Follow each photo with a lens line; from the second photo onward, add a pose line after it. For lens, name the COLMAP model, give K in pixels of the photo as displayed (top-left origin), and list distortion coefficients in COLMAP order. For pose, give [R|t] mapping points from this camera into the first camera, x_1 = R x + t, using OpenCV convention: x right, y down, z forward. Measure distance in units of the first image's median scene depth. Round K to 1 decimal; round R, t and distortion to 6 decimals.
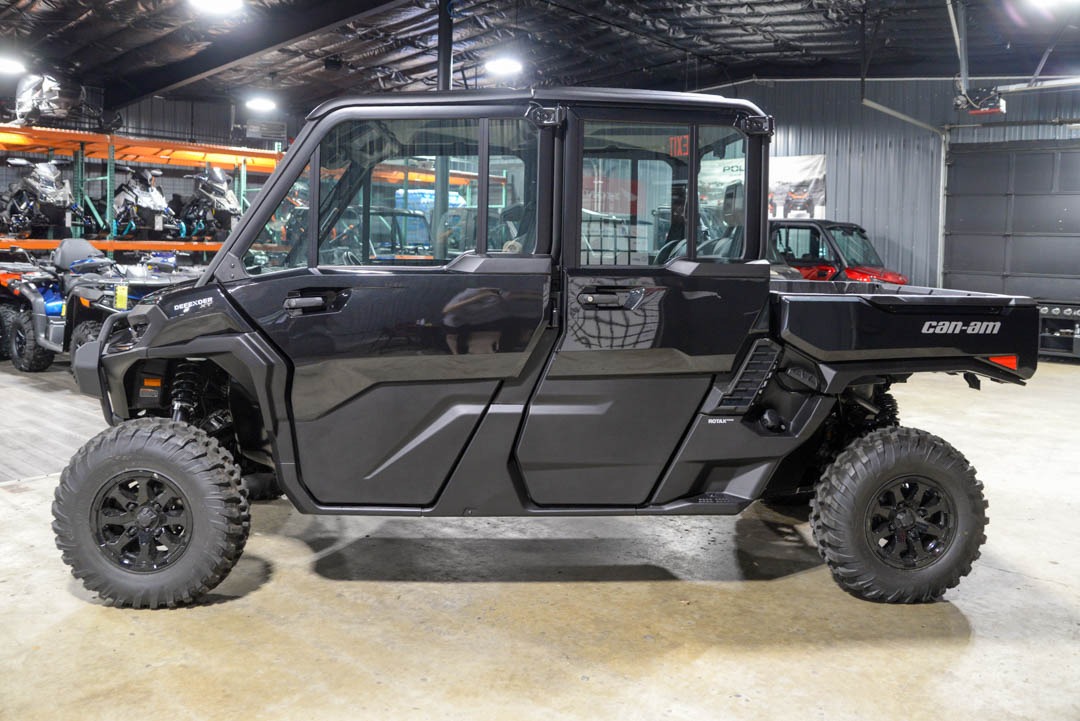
lens RADIAL K [[916.7, 0, 539.4], [0, 916.7, 379.6], [0, 0, 1]] dist [-0.106517, 0.108622]
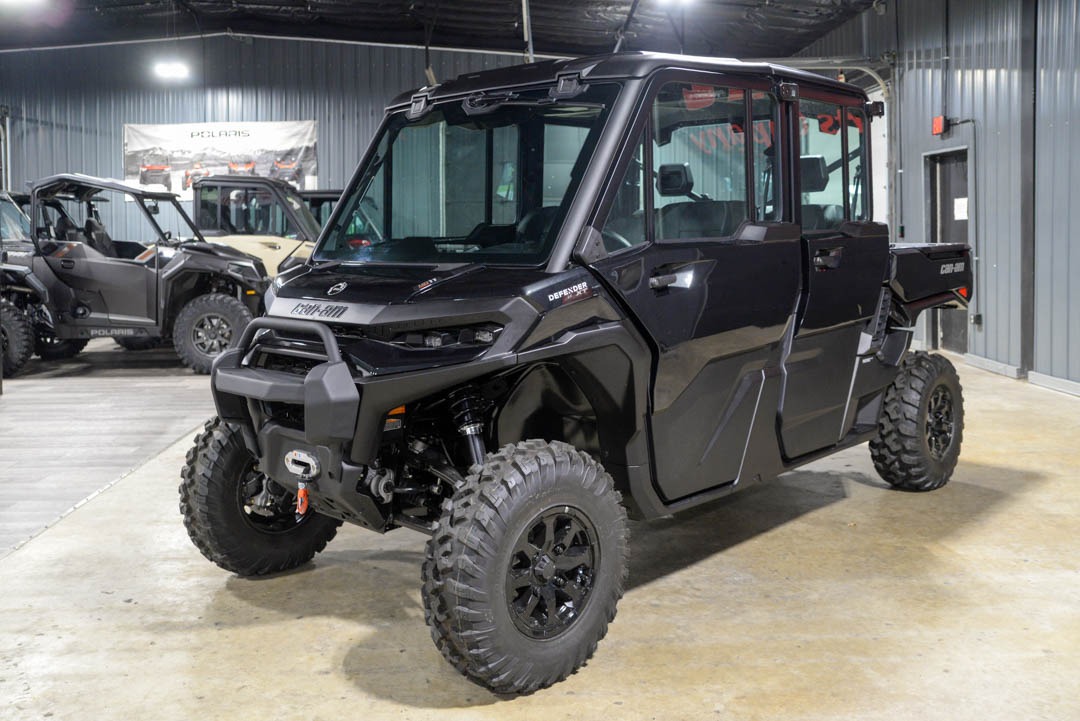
lens RADIAL K [[1026.6, 0, 540.0], [0, 1026.6, 360.5], [0, 0, 1]] dist [-0.044260, -0.000614]
pose [[0.721079, -0.120956, 0.682213, -0.290343], [0.128966, 0.990867, 0.039366, -0.017264], [-0.680744, 0.059596, 0.730093, 0.096532]]
